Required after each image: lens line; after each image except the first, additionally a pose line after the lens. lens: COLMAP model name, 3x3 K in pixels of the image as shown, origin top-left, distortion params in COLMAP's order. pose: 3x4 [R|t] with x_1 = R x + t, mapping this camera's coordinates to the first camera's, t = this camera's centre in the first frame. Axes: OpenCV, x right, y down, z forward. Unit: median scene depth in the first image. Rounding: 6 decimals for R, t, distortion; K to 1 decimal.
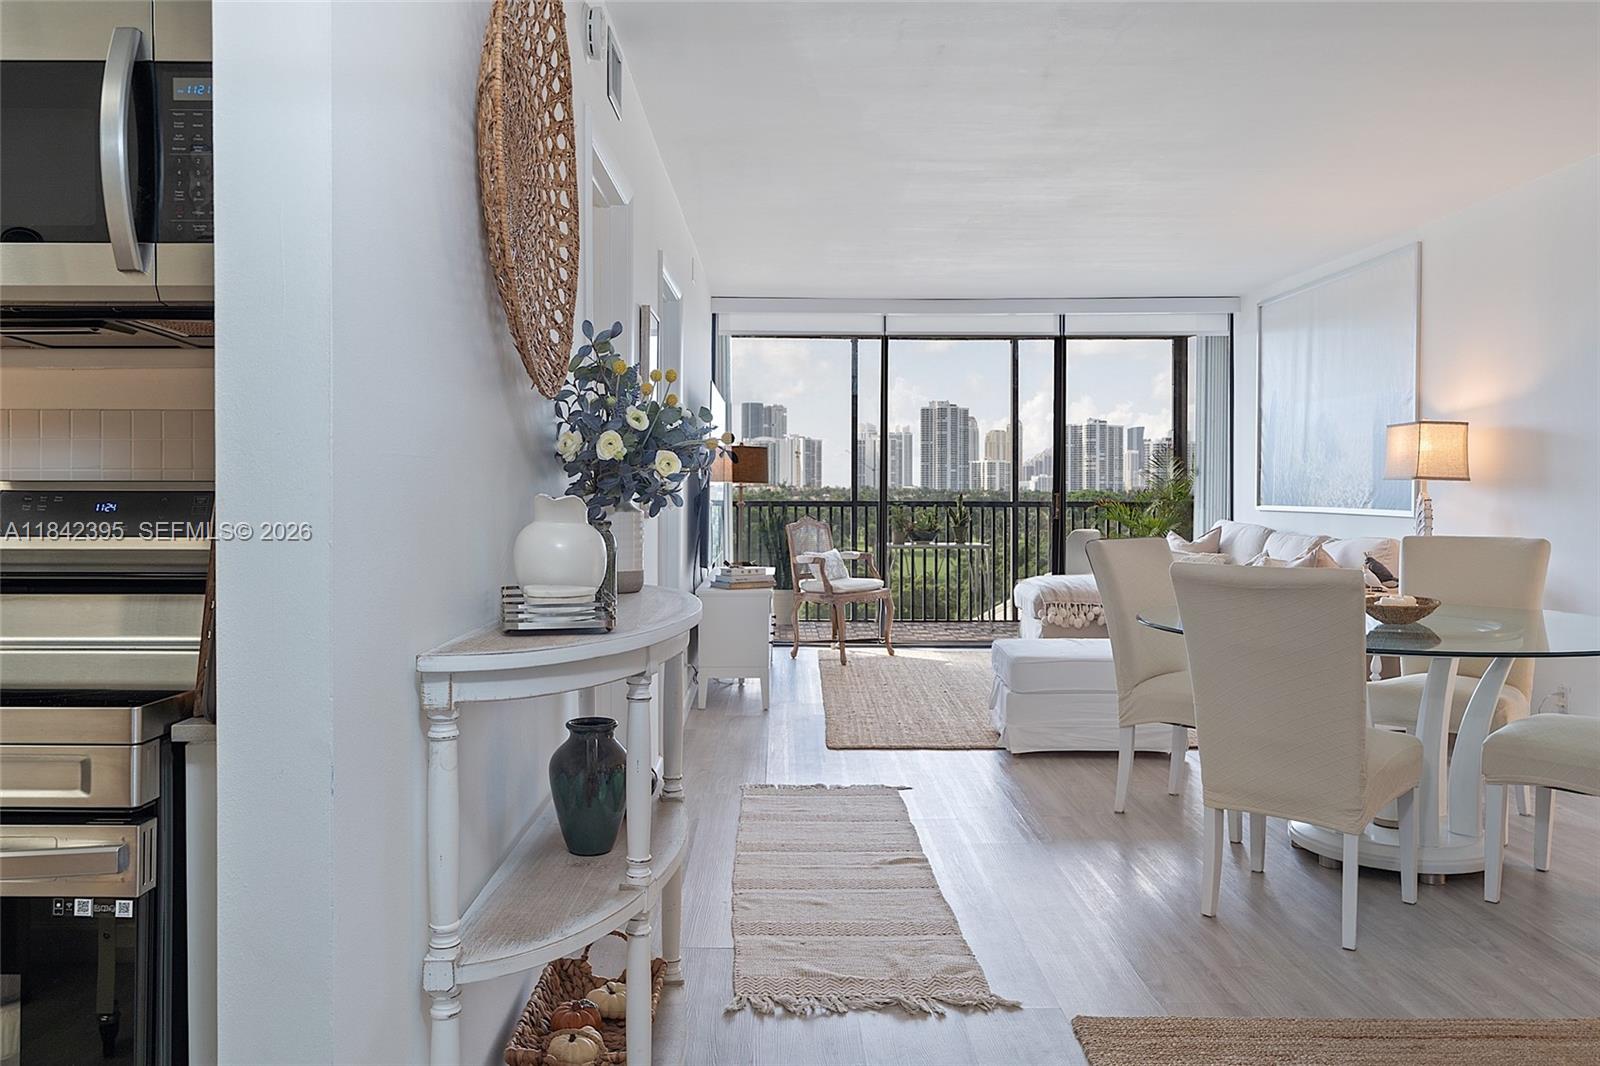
lens RADIAL K [[1188.6, 0, 773.2], [0, 1188.6, 494.5], [0, 0, 1]] dist [0.003373, 0.000953]
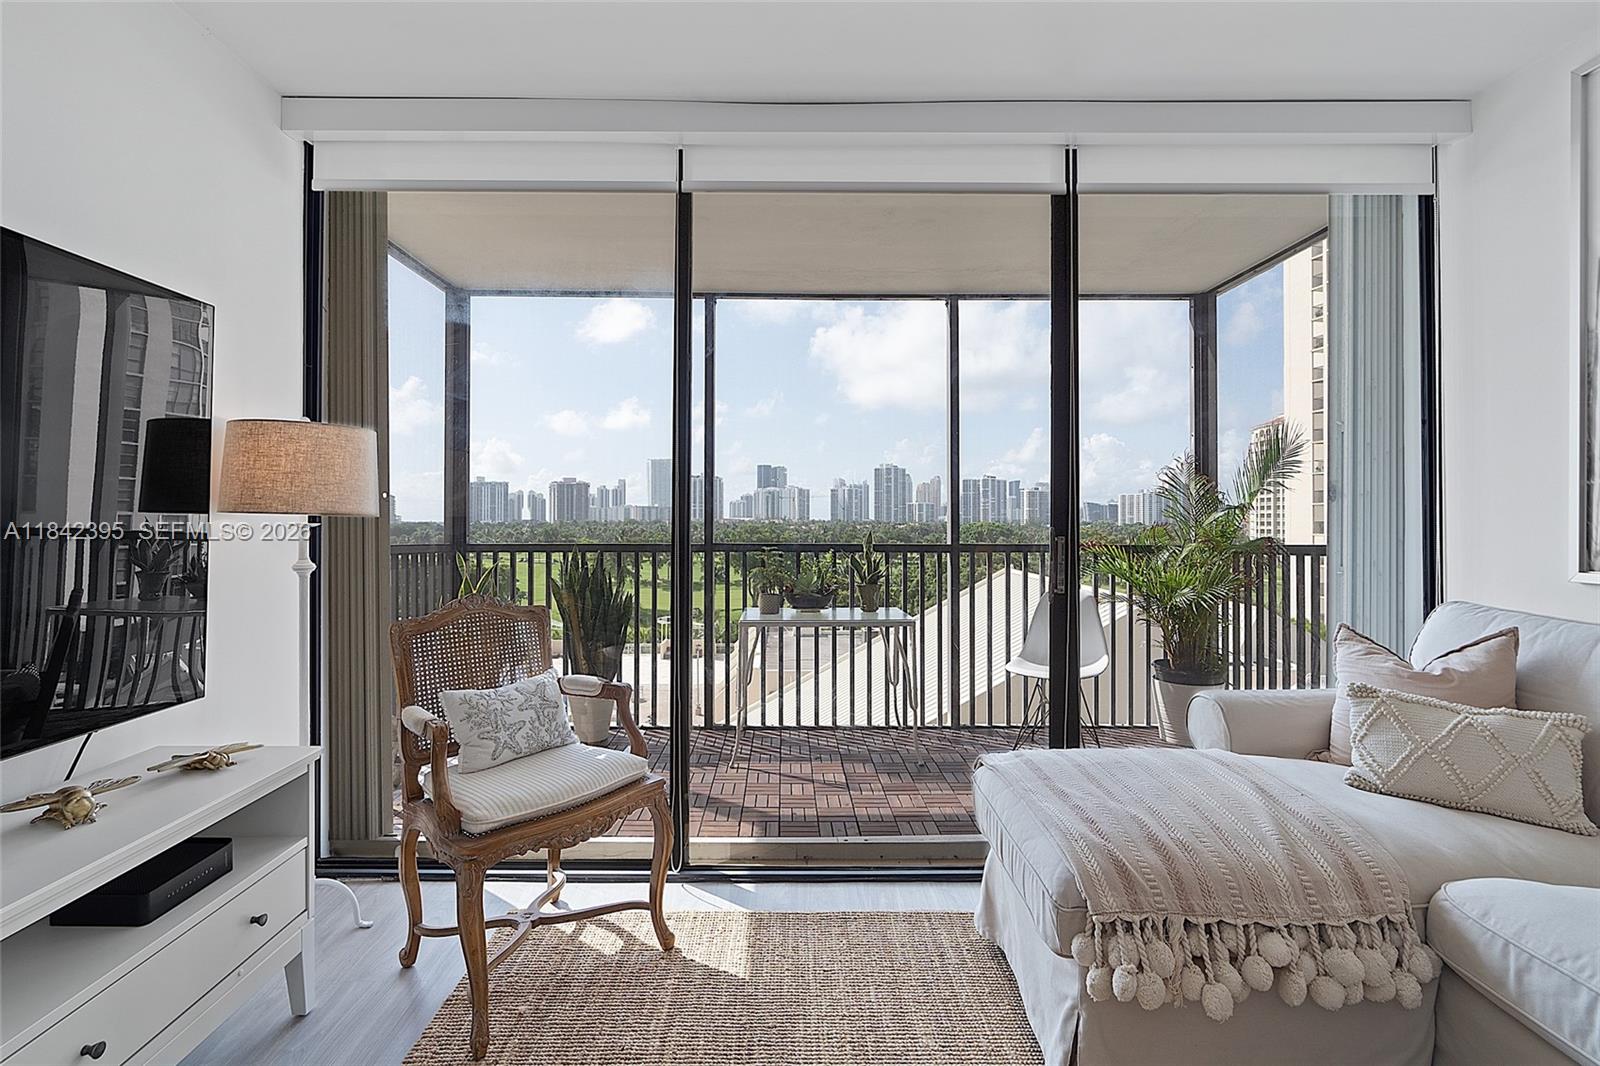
lens RADIAL K [[769.4, 0, 791.0], [0, 769.4, 512.7], [0, 0, 1]] dist [-0.000426, 0.000059]
pose [[0.999889, -0.000537, 0.014858, 0.115481], [0.000772, 0.999875, -0.015804, -0.005456], [-0.014847, 0.015814, 0.999765, 0.624301]]
